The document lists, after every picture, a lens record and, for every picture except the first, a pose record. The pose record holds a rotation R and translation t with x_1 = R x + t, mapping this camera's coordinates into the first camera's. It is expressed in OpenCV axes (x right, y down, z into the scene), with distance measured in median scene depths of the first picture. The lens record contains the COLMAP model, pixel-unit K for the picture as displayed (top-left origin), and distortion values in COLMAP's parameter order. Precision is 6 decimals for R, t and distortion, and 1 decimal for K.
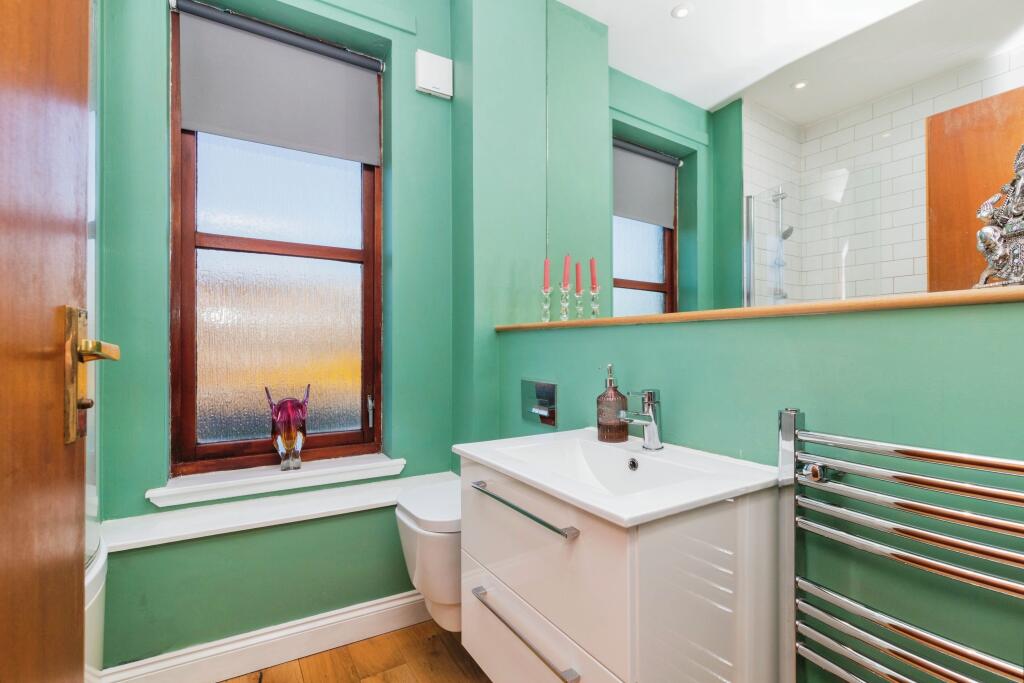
lens RADIAL K [[464.6, 0, 513.6], [0, 464.6, 343.8], [0, 0, 1]] dist [0.003084, 0.000965]
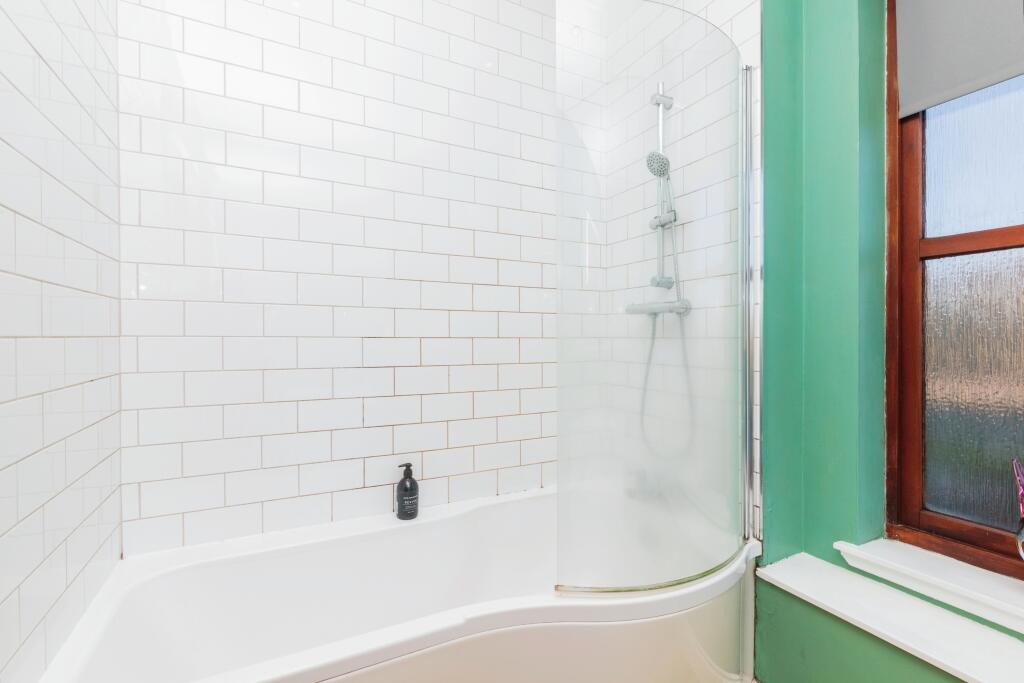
lens RADIAL K [[464.6, 0, 513.6], [0, 464.6, 343.8], [0, 0, 1]] dist [0.003084, 0.000965]
pose [[-0.075550, 0.003613, -0.997135, 0.161824], [0.011468, 0.999930, 0.002754, -0.076127], [0.997076, -0.011227, -0.075586, 0.379668]]
